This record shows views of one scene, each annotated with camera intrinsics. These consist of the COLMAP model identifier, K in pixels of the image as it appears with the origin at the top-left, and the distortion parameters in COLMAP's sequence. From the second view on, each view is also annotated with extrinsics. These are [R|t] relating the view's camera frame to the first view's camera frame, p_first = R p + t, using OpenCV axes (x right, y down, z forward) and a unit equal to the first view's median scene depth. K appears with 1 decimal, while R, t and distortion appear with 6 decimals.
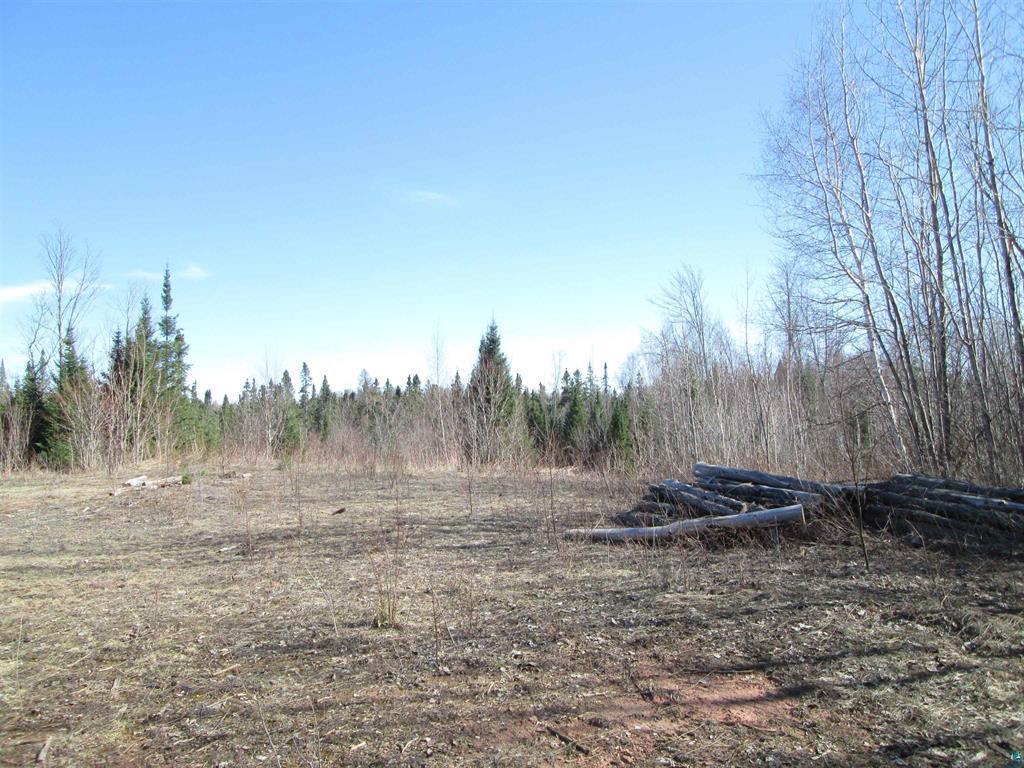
lens RADIAL K [[853.2, 0, 510.8], [0, 853.2, 378.8], [0, 0, 1]] dist [-0.041272, 0.022647]
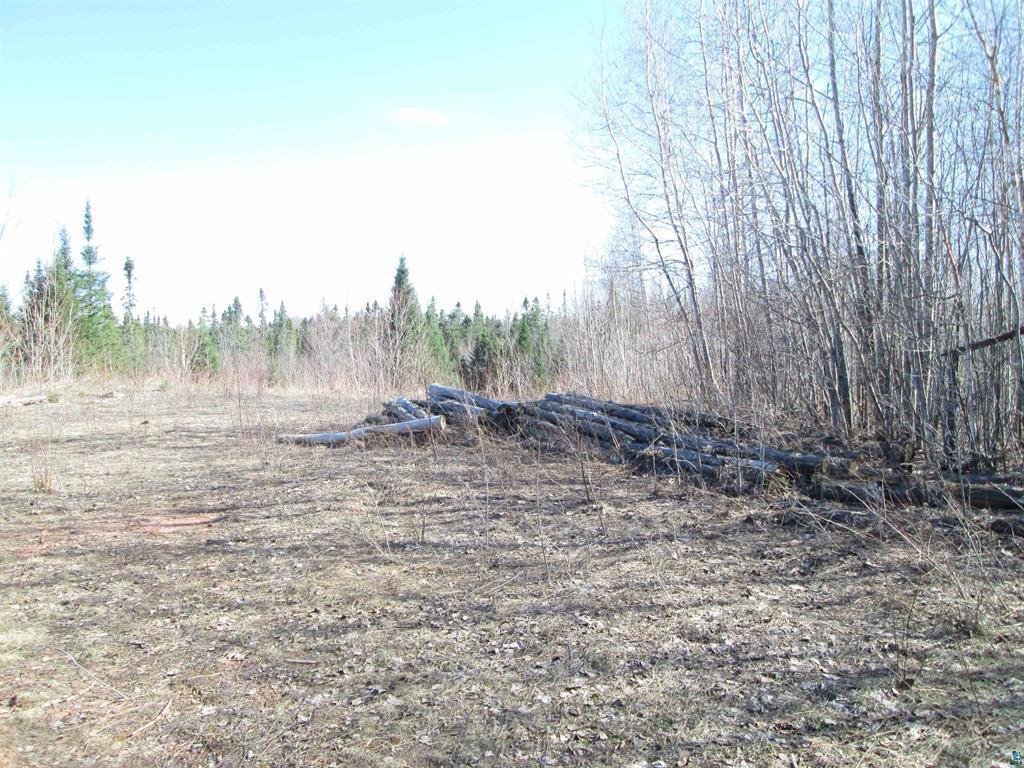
lens RADIAL K [[853.2, 0, 514.6], [0, 853.2, 383.1], [0, 0, 1]] dist [-0.041272, 0.022647]
pose [[0.999788, 0.005243, 0.019915, 0.100698], [-0.007062, 0.995699, 0.092373, -0.005371], [-0.019345, -0.092494, 0.995525, -0.066595]]
